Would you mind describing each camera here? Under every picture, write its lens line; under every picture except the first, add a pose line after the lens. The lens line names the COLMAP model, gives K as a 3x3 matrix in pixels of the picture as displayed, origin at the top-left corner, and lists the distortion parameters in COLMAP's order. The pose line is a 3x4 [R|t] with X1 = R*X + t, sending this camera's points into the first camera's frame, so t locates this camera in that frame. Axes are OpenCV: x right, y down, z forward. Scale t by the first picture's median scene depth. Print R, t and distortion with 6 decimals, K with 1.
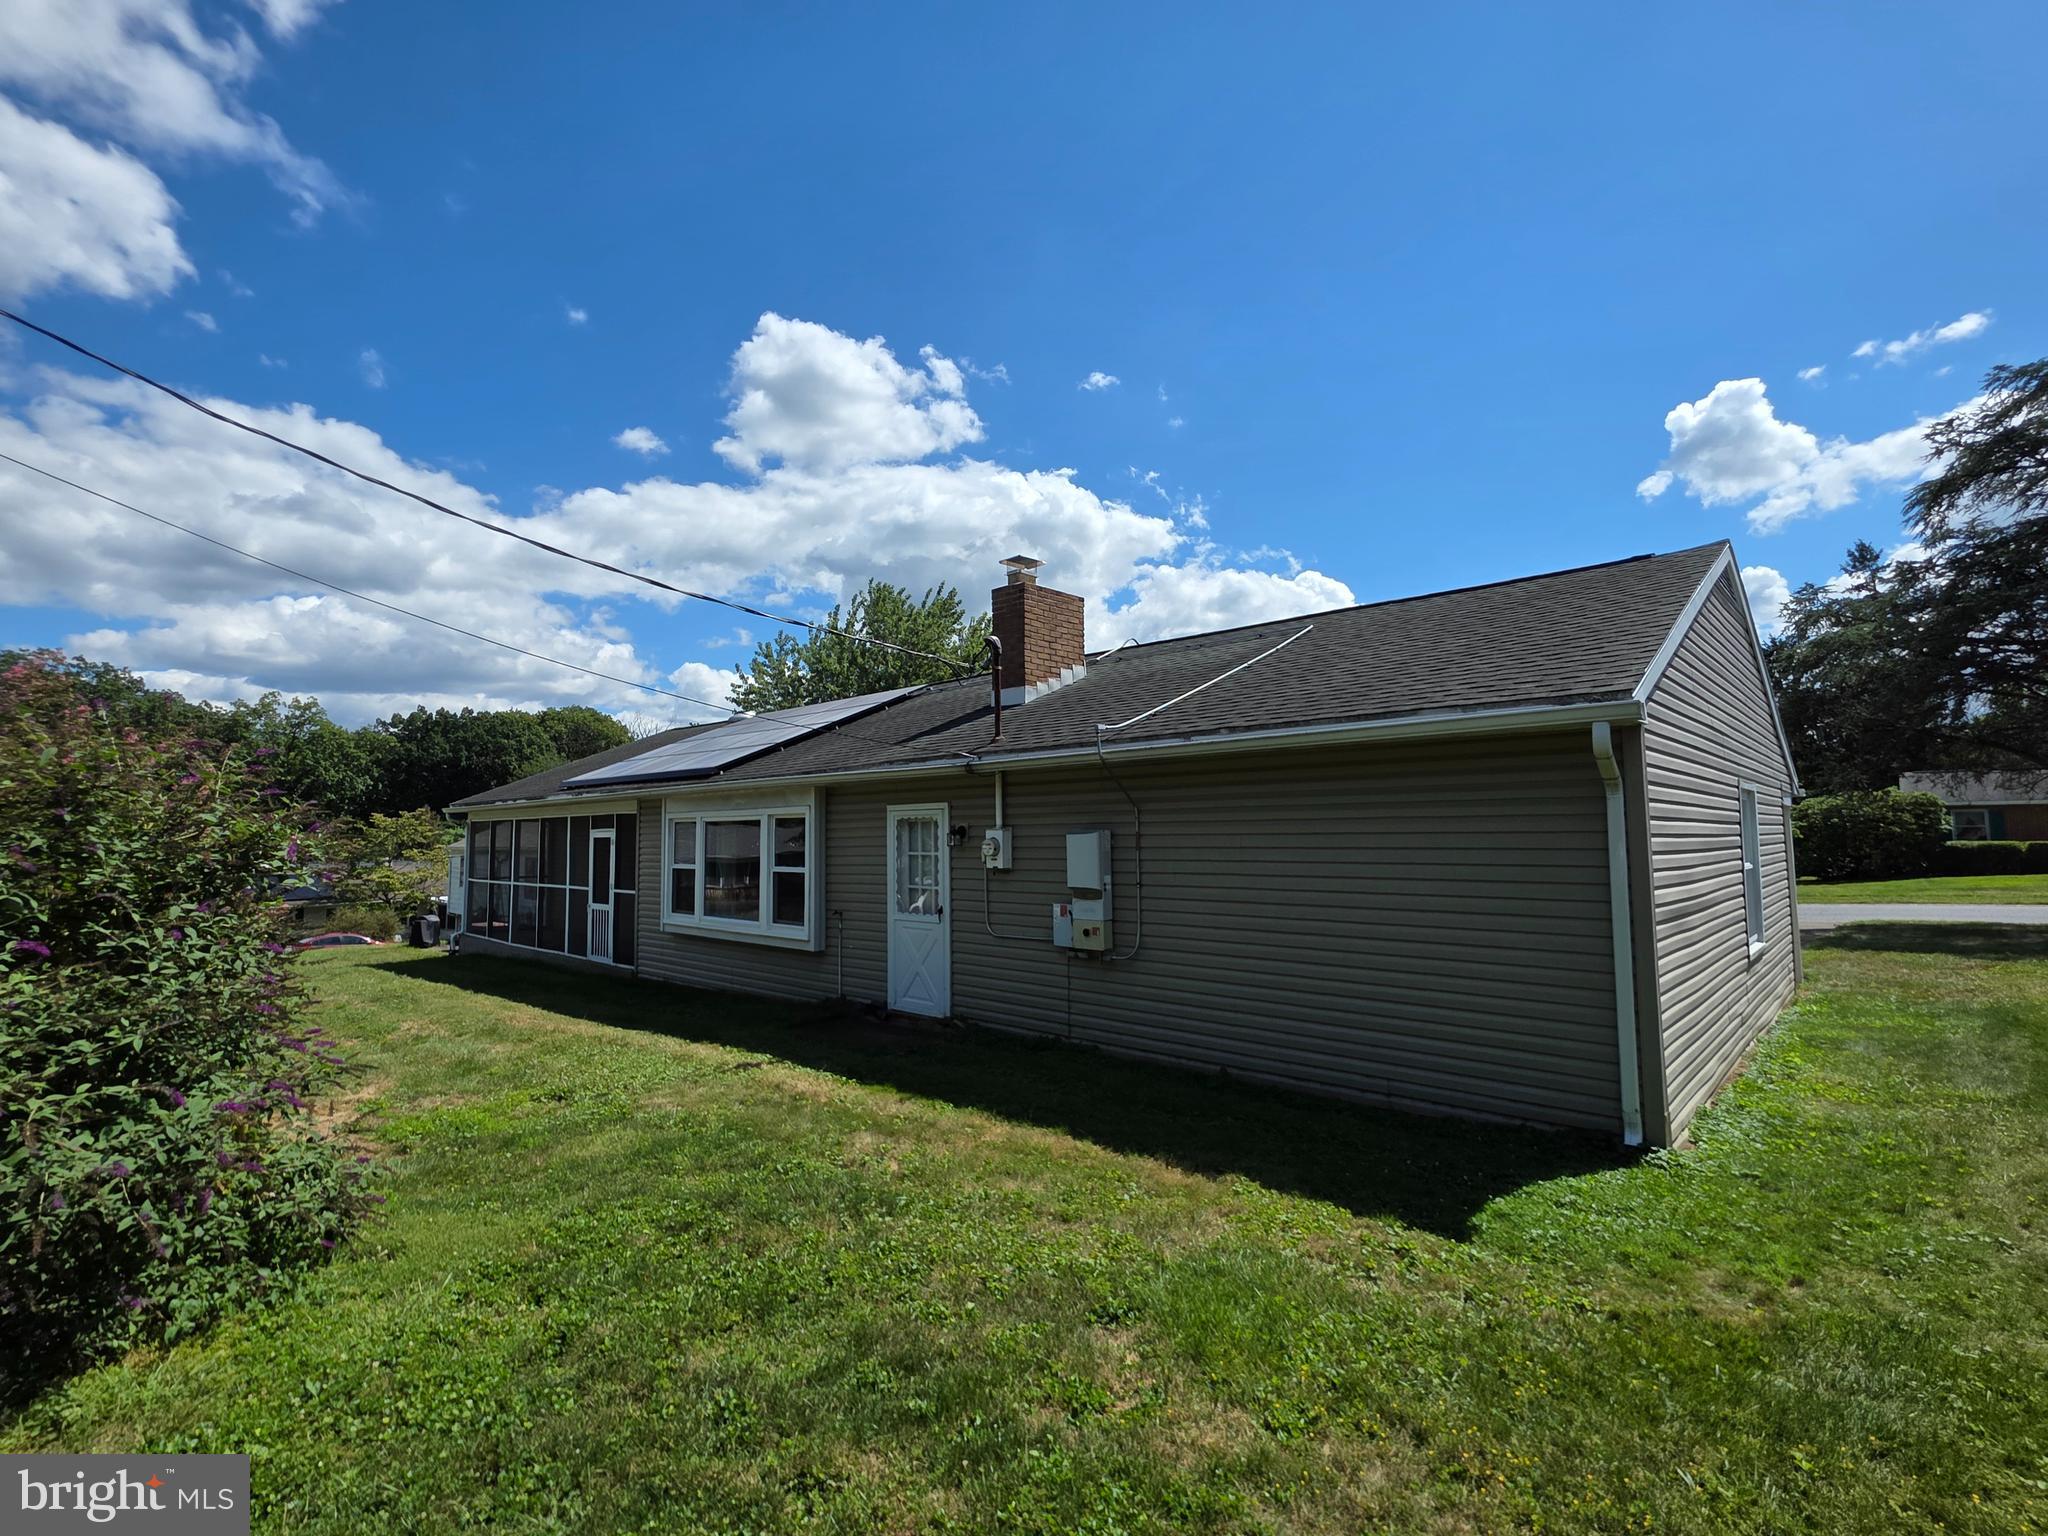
lens RADIAL K [[947.3, 0, 1005.0], [0, 947.3, 748.0], [0, 0, 1]] dist [0.001269, 0.000134]
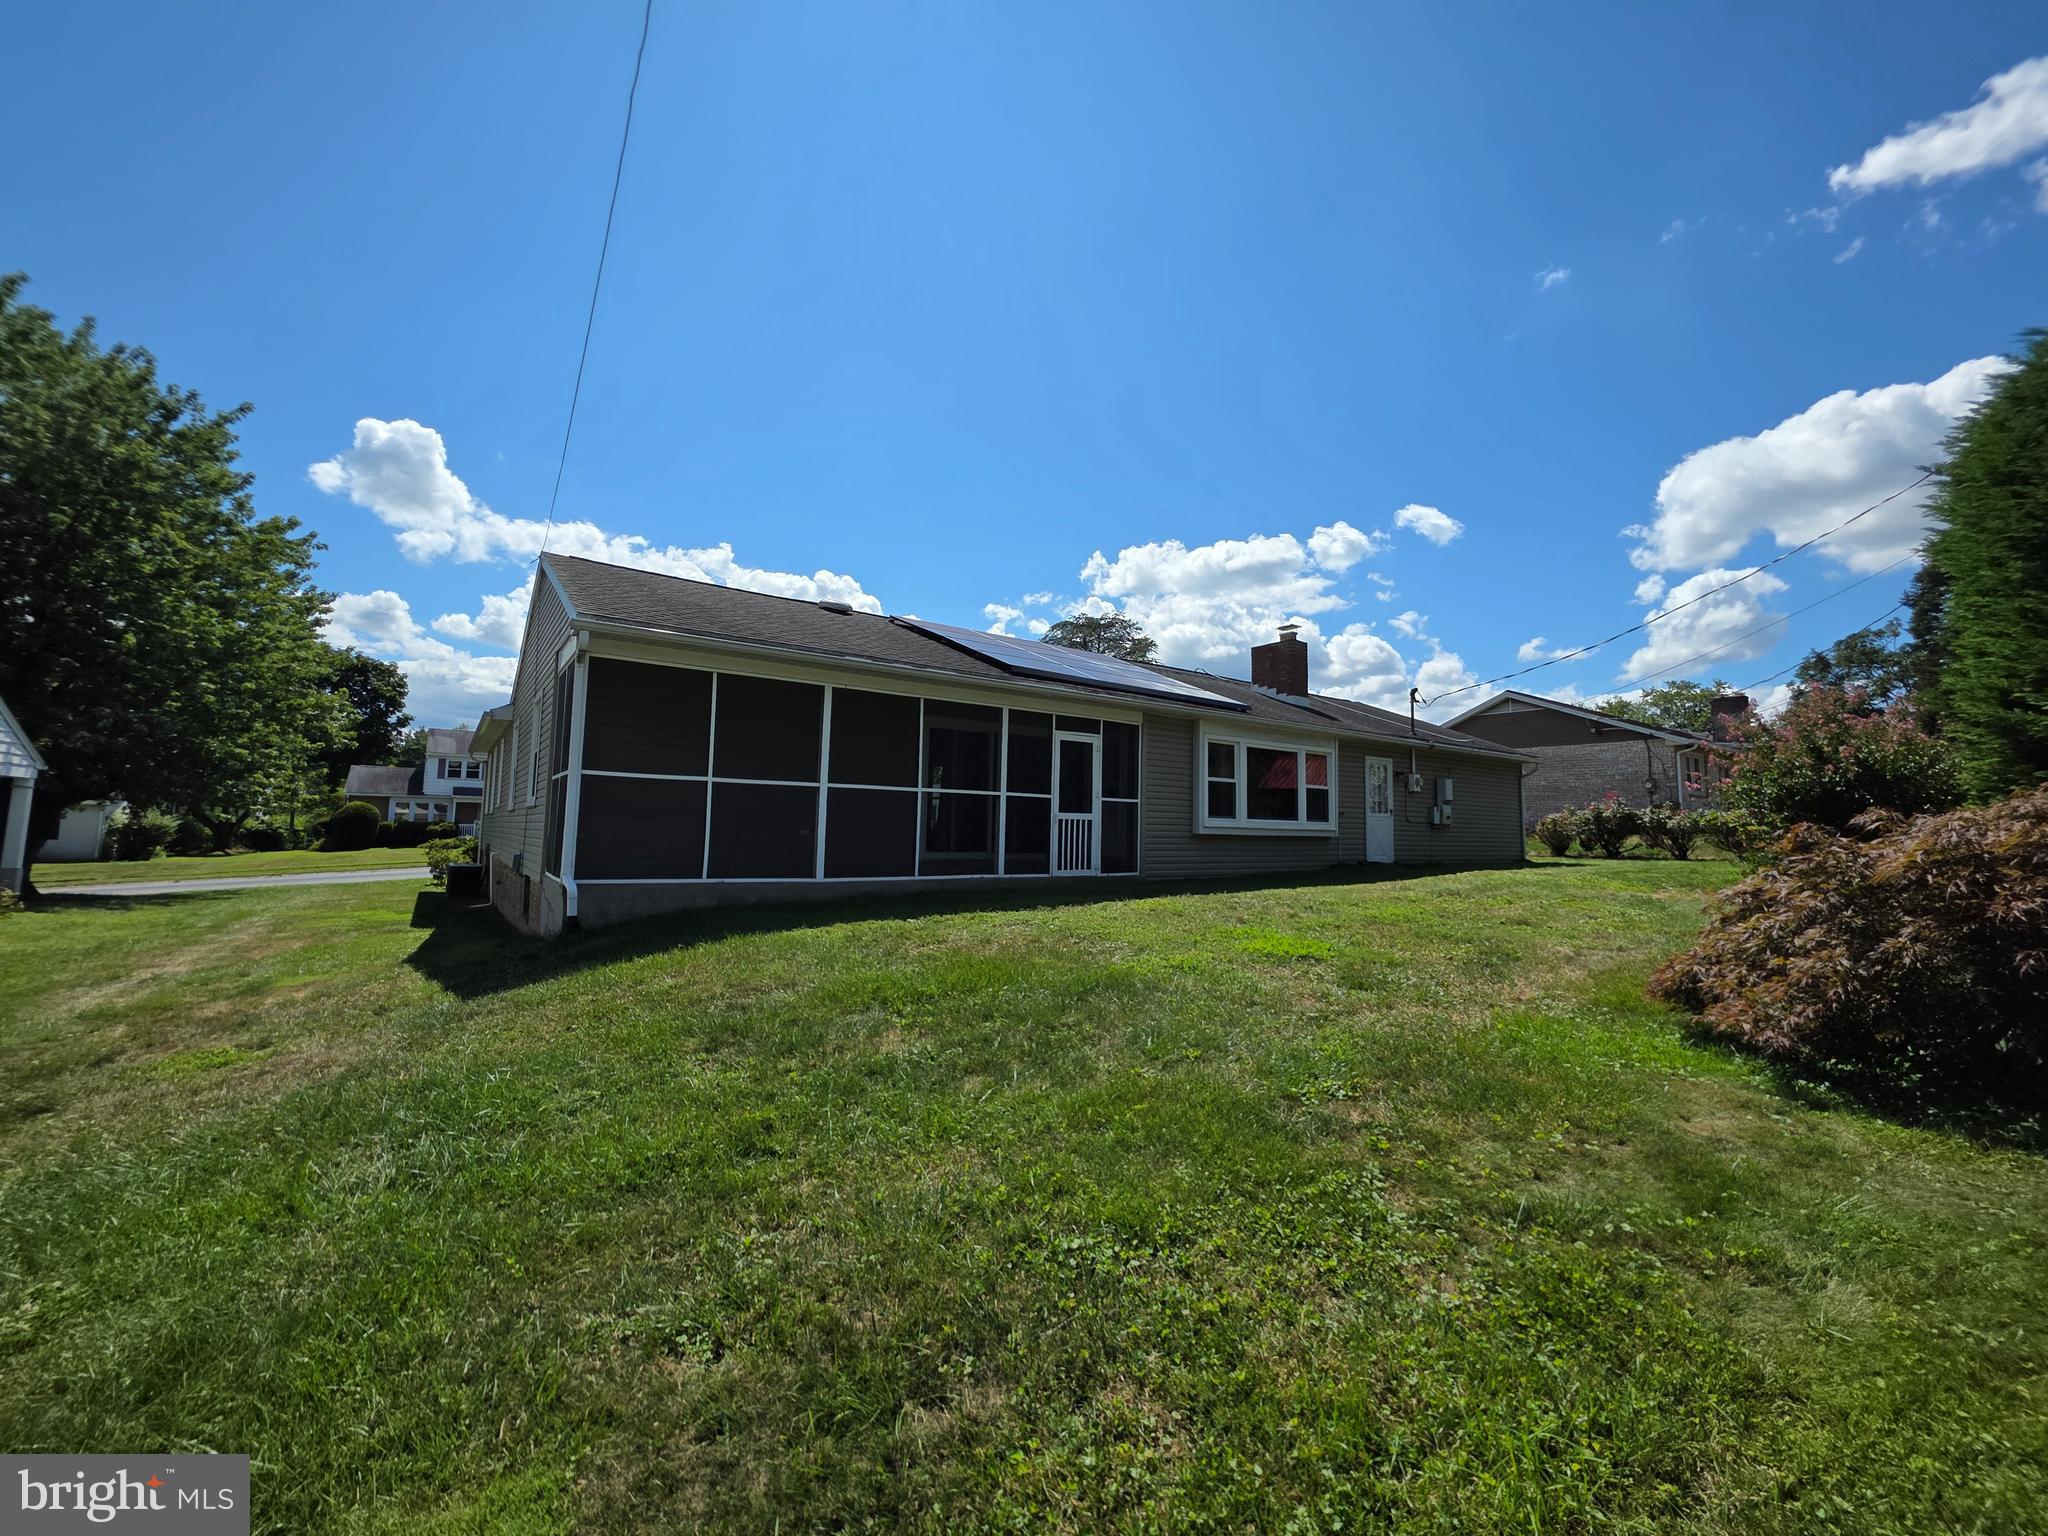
lens RADIAL K [[821.3, 0, 1007.4], [0, 821.3, 759.6], [0, 0, 1]] dist [0.000450, 0.000421]
pose [[0.199366, 0.088404, 0.975929, -1.610793], [-0.123404, 0.990259, -0.064493, 0.227410], [-0.972124, -0.107576, 0.208333, 1.186882]]
